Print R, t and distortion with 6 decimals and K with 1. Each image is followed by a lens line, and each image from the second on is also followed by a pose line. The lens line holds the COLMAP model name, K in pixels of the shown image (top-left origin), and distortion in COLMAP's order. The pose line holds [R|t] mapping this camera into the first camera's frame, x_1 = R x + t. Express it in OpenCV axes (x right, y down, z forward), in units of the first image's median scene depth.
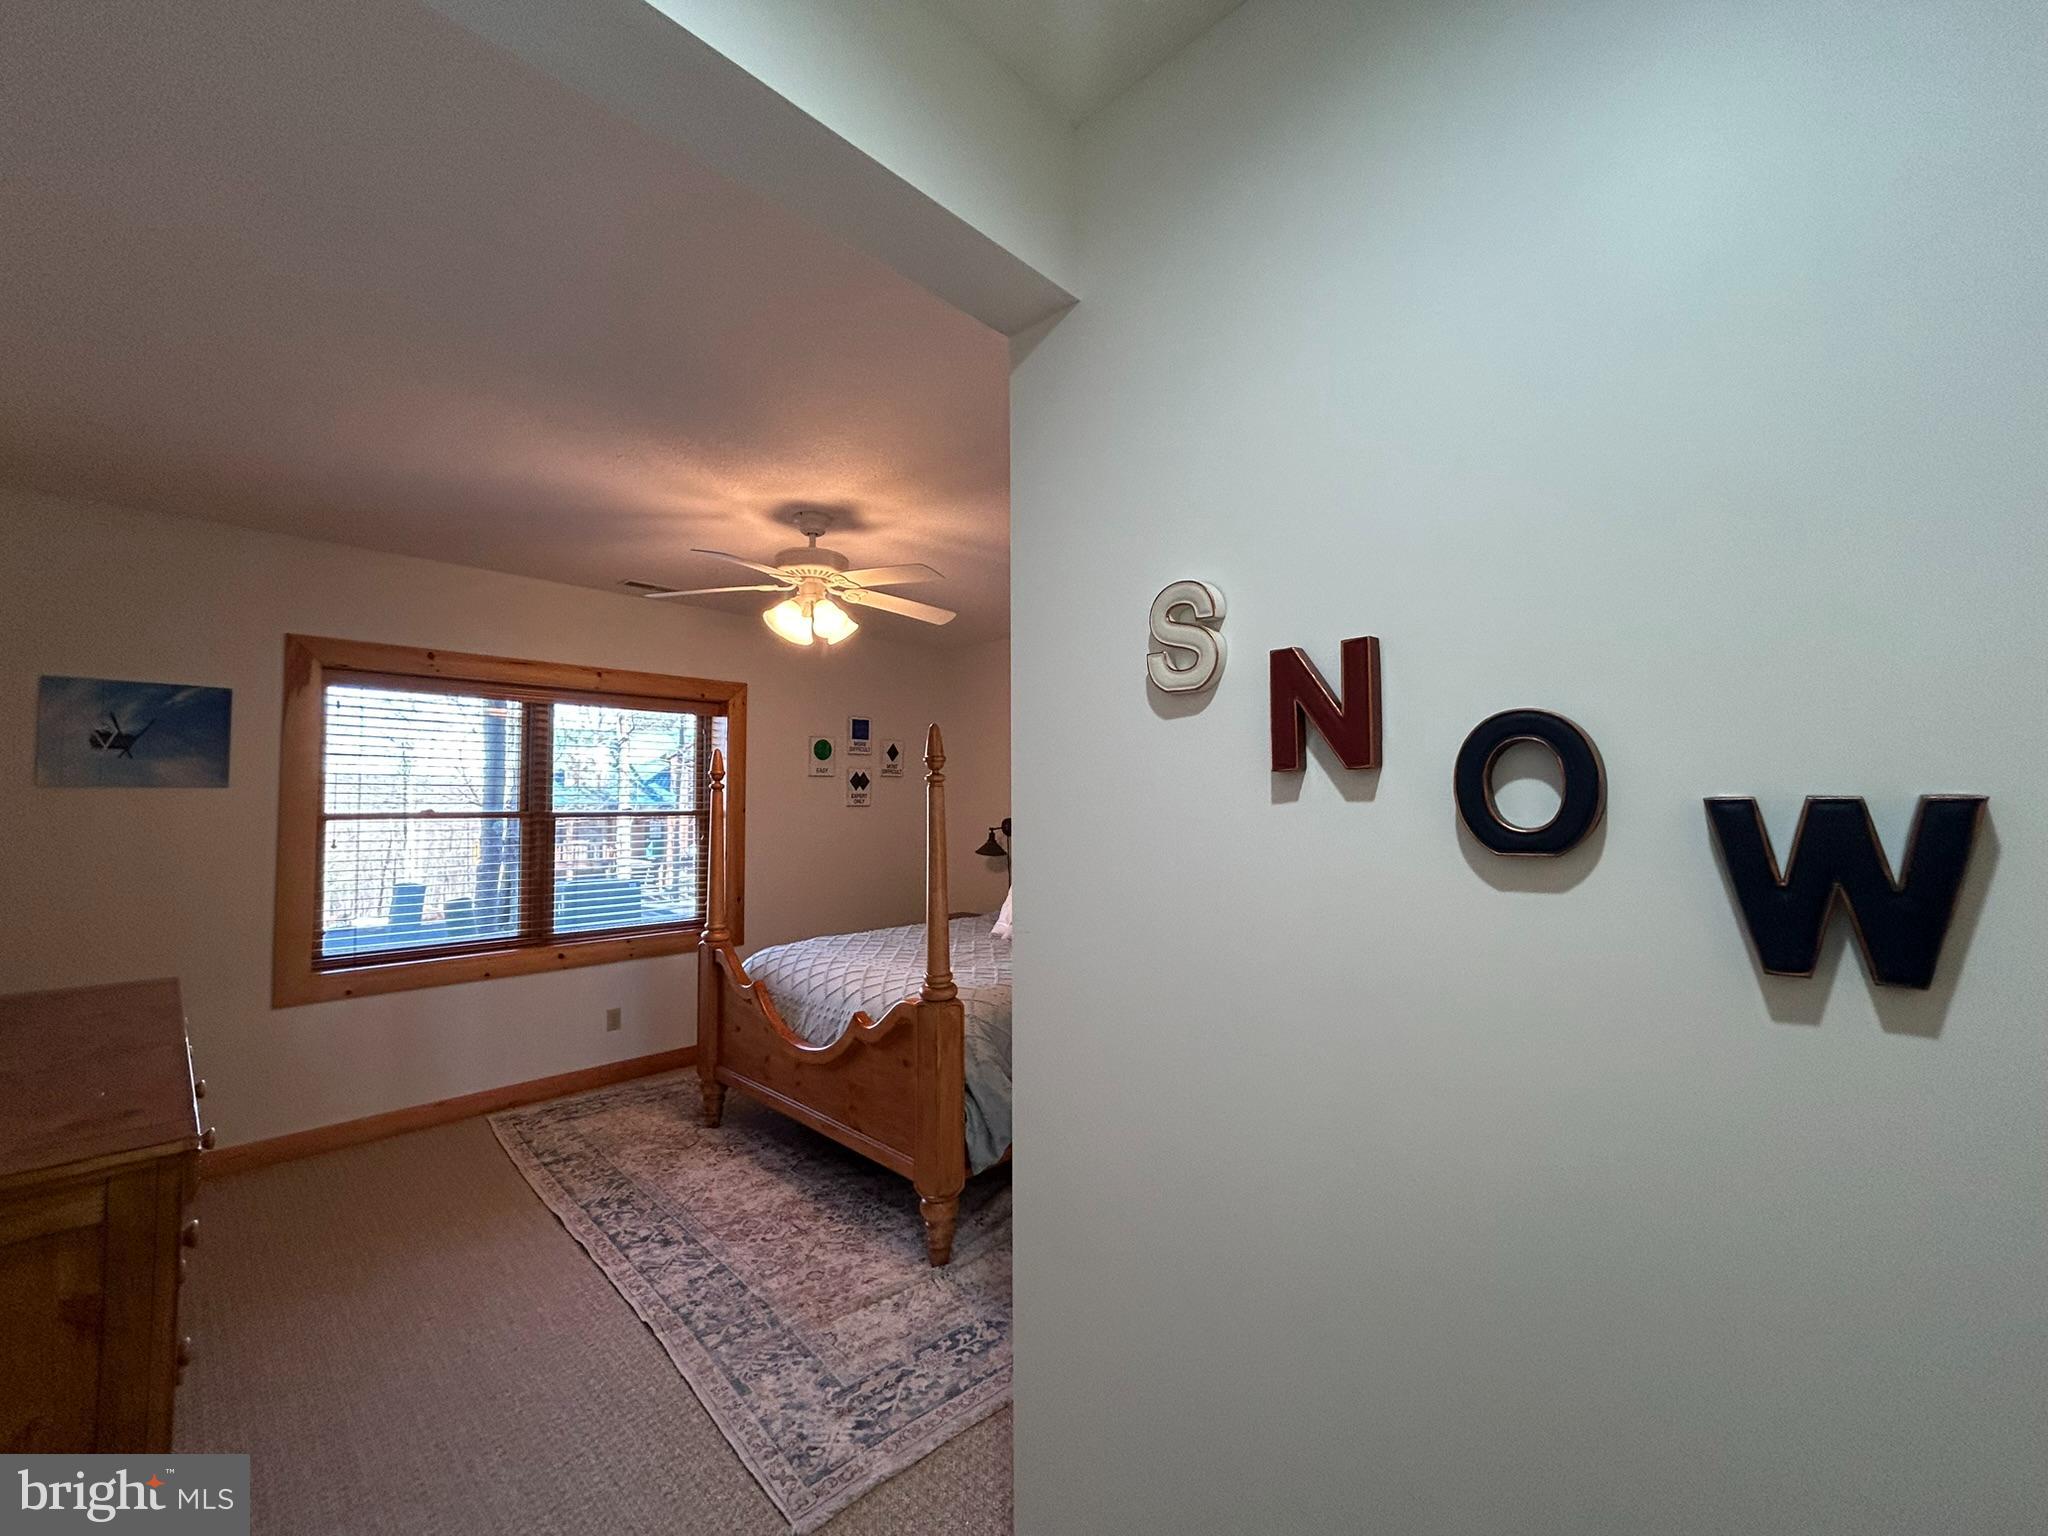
lens RADIAL K [[821.2, 0, 1017.3], [0, 821.2, 770.4], [0, 0, 1]] dist [-0.001088, -0.000013]
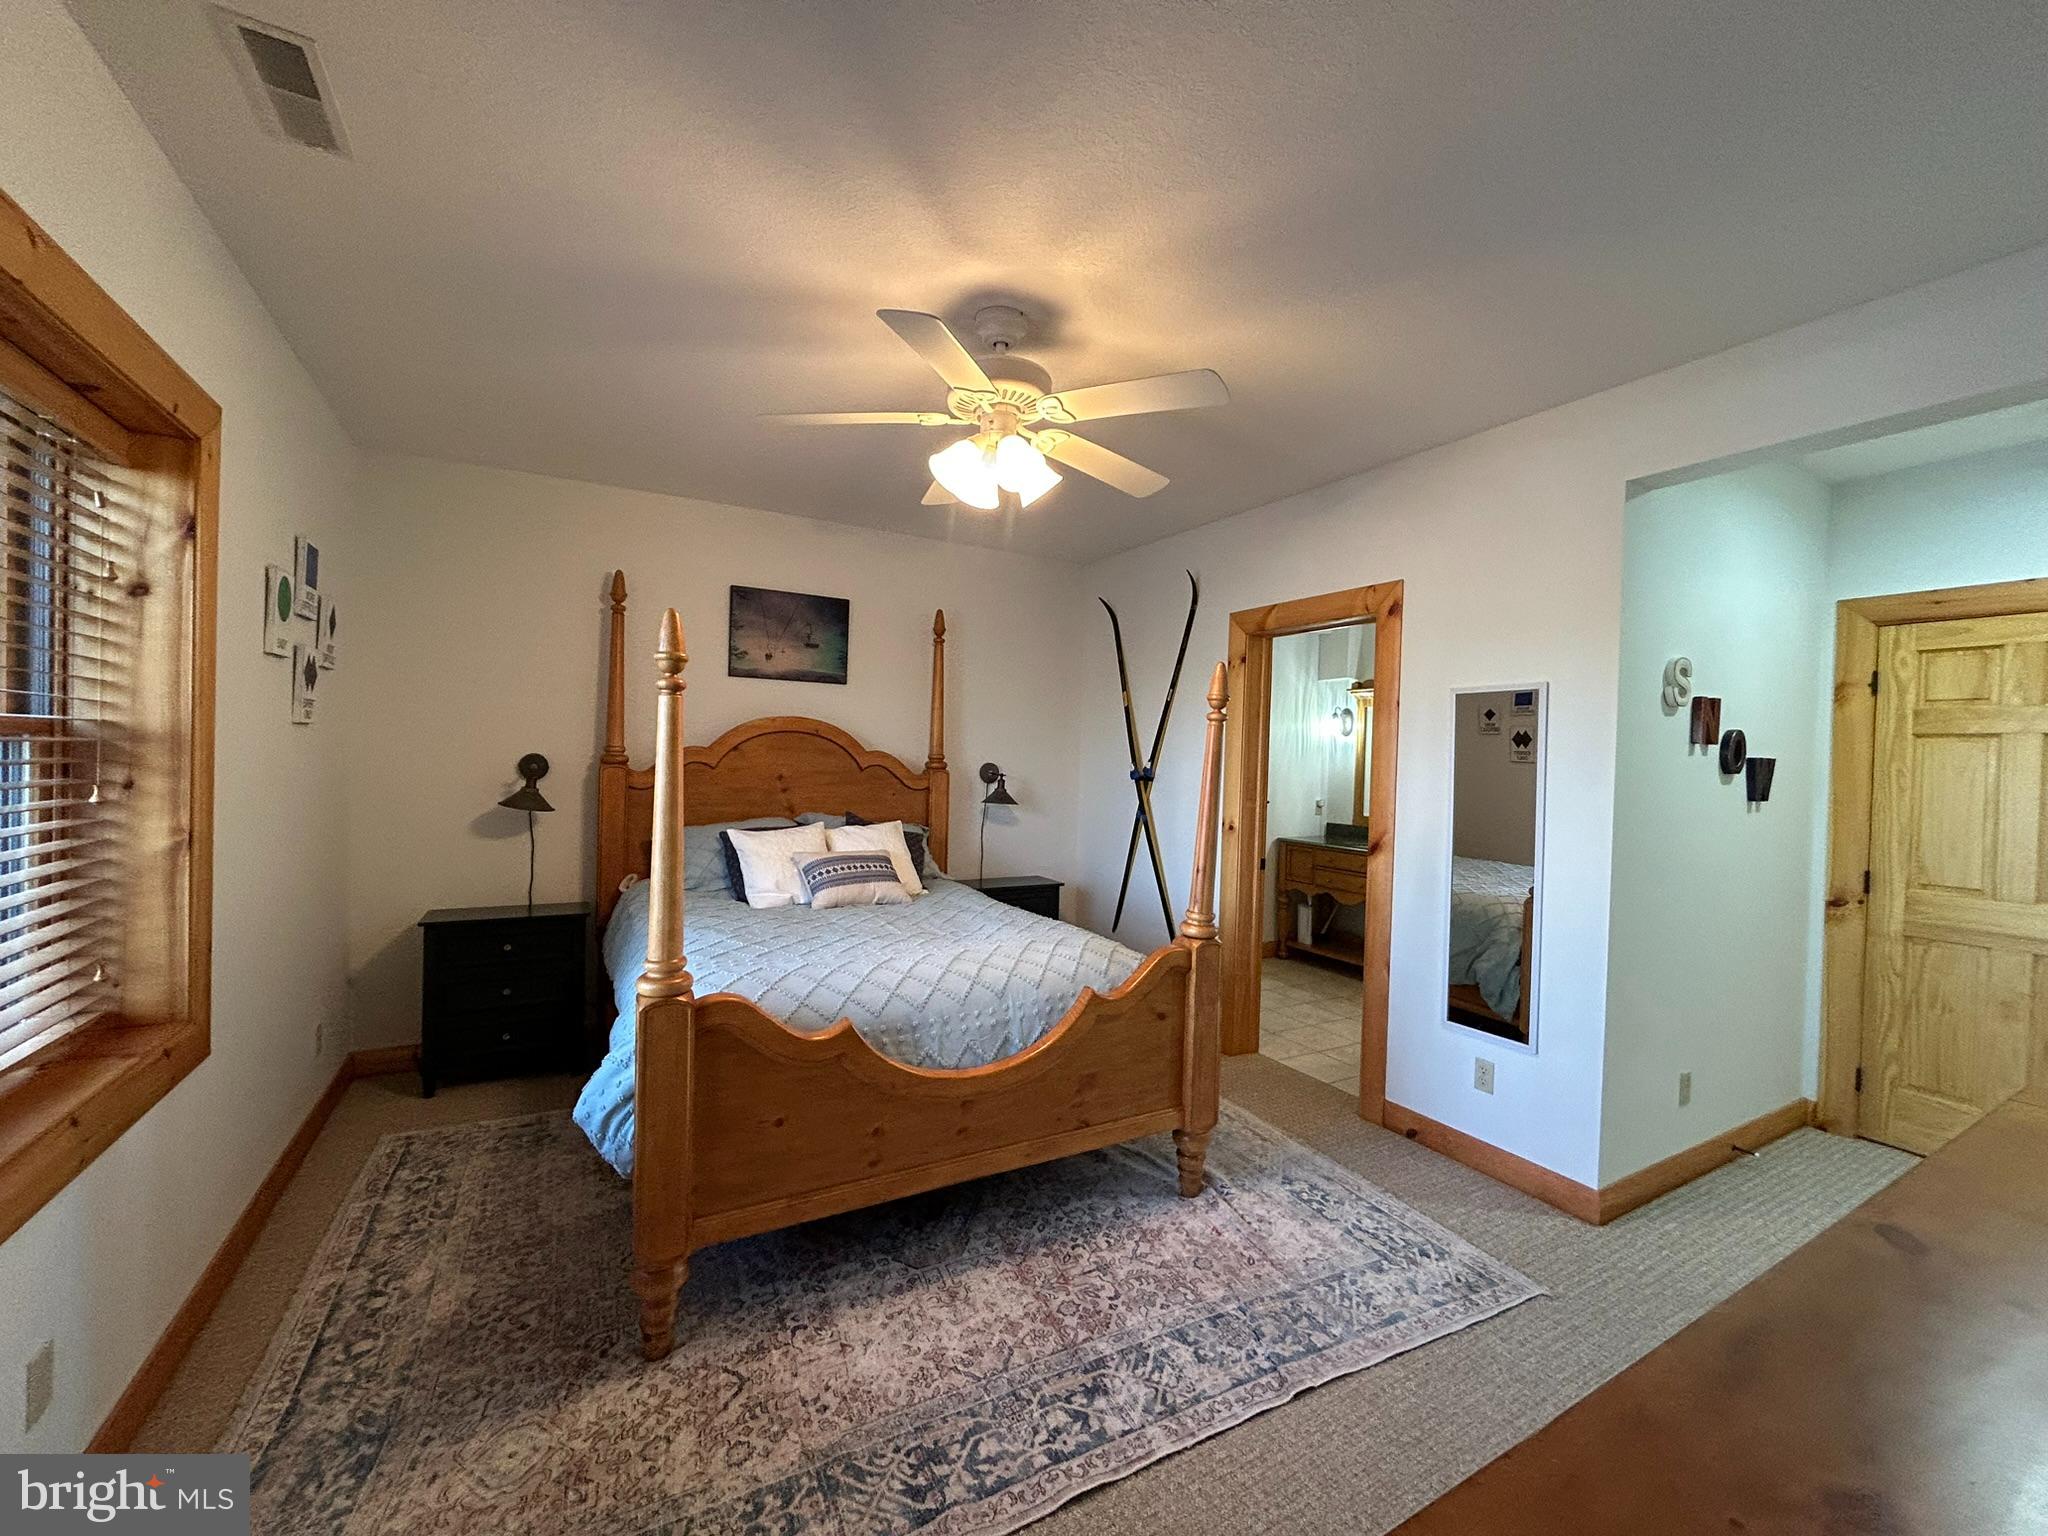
lens RADIAL K [[821.2, 0, 1021.9], [0, 821.2, 768.3], [0, 0, 1]] dist [-0.001088, -0.000013]
pose [[0.280461, -0.003195, 0.959860, -0.864343], [-0.066339, 0.997539, 0.022704, 0.048479], [-0.957570, -0.070043, 0.279559, 0.724215]]
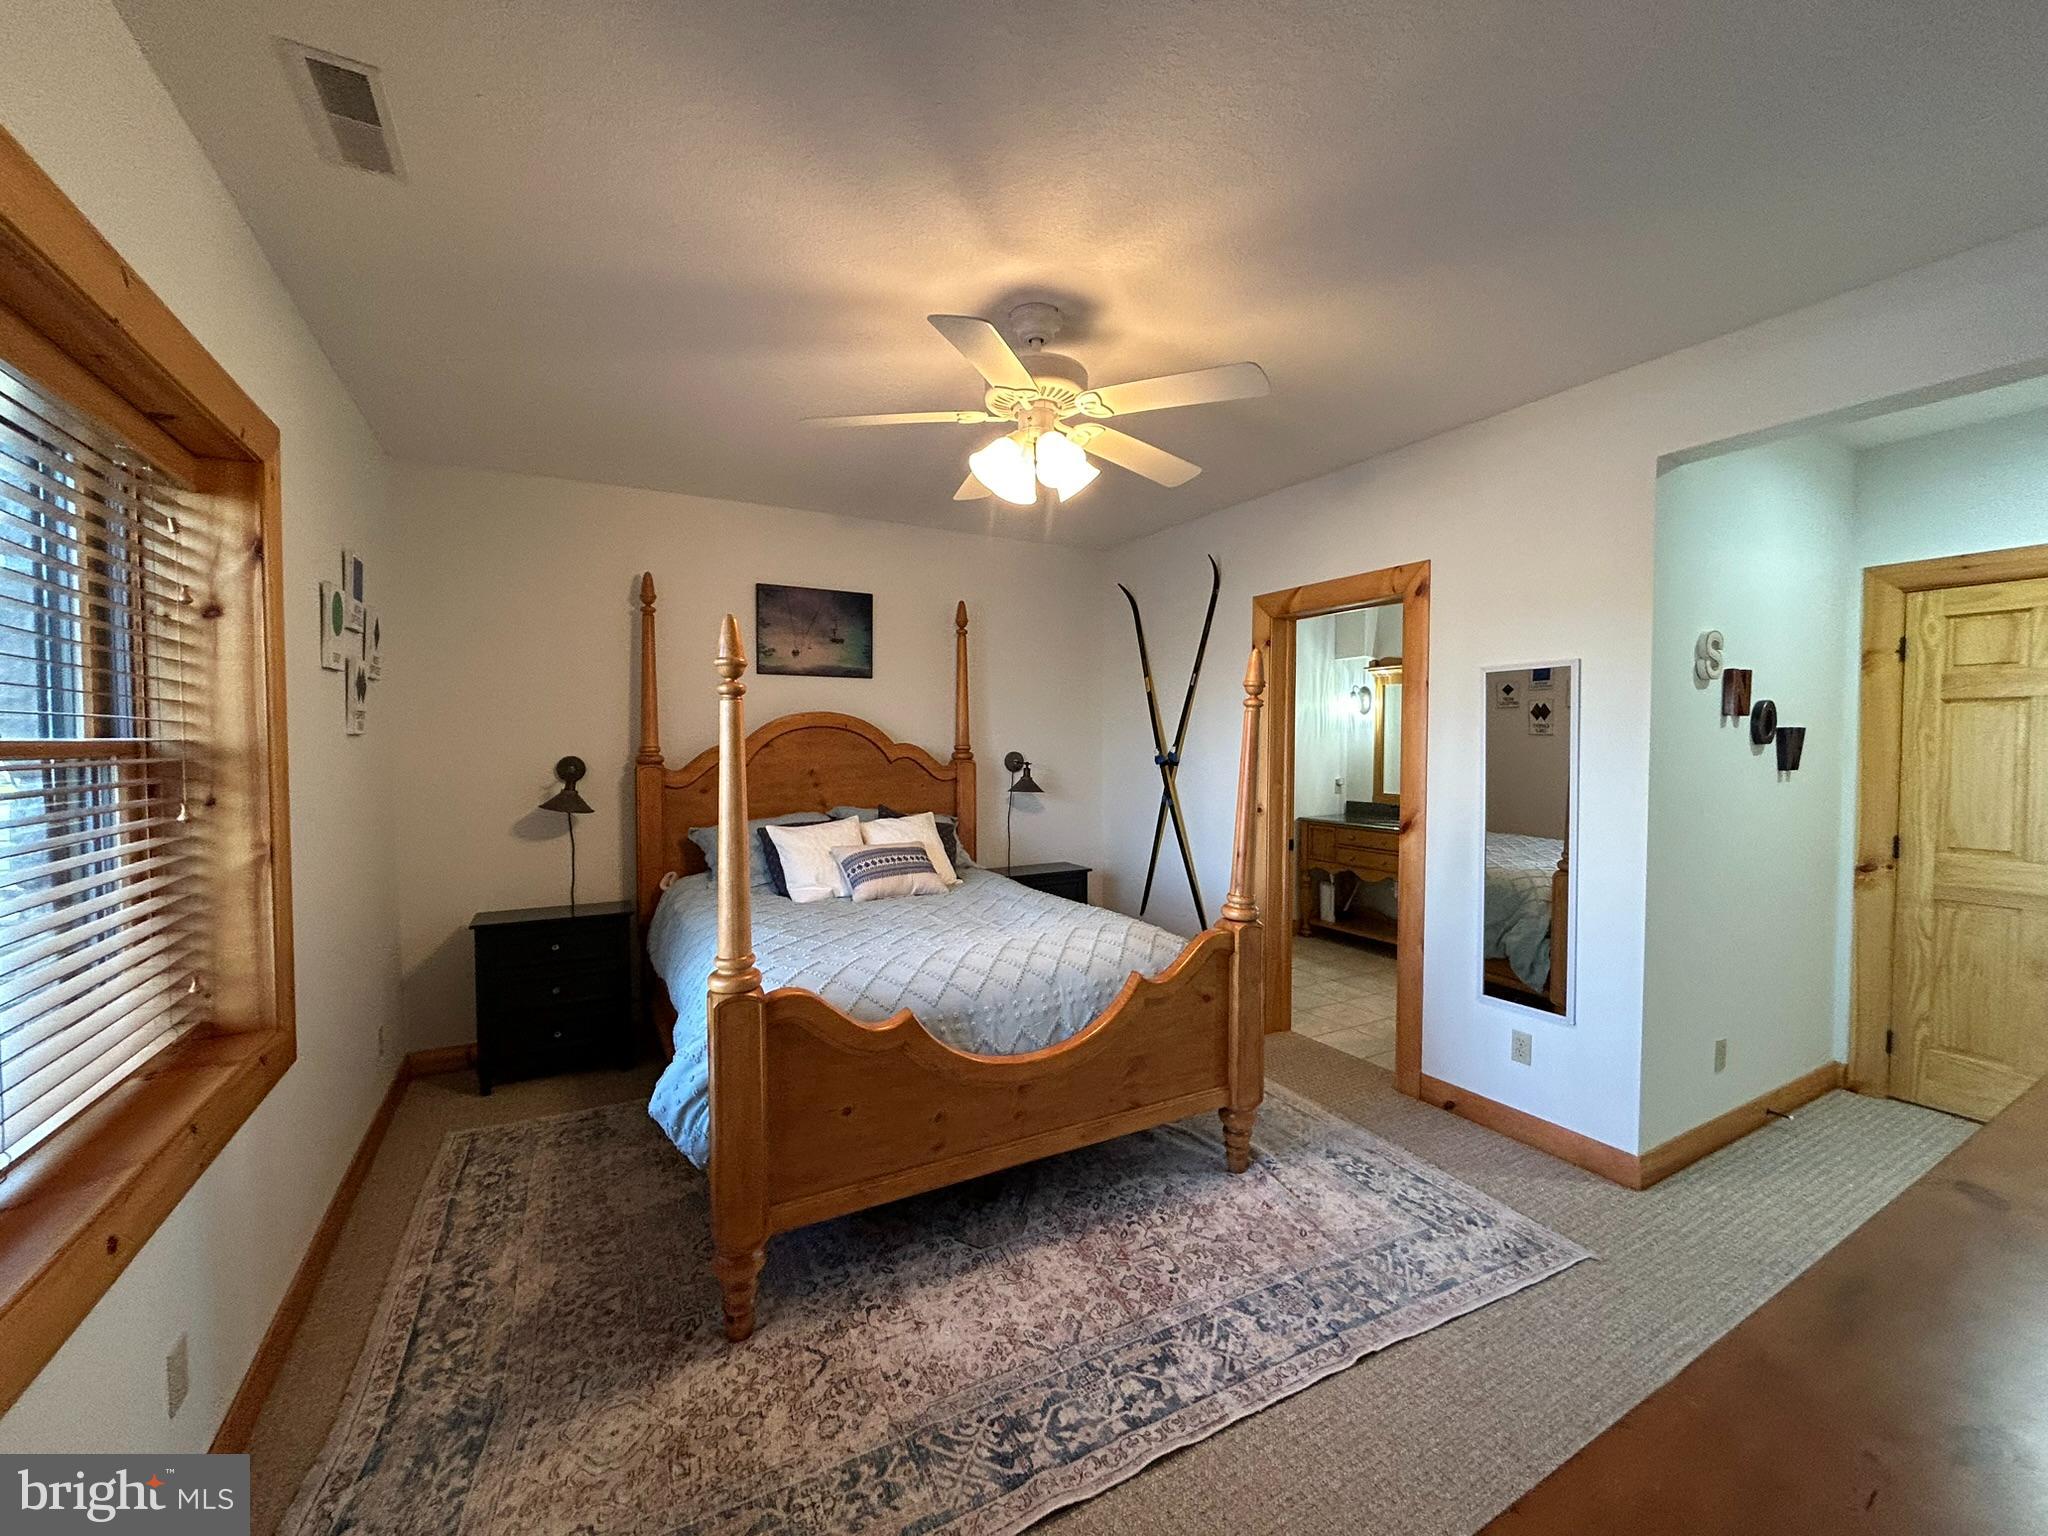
lens RADIAL K [[821.2, 0, 1022.2], [0, 821.2, 768.4], [0, 0, 1]] dist [-0.001088, -0.000013]
pose [[0.285465, -0.029529, 0.957934, -0.885597], [-0.038049, 0.998388, 0.042115, 0.043394], [-0.957634, -0.048470, 0.283881, 0.753593]]
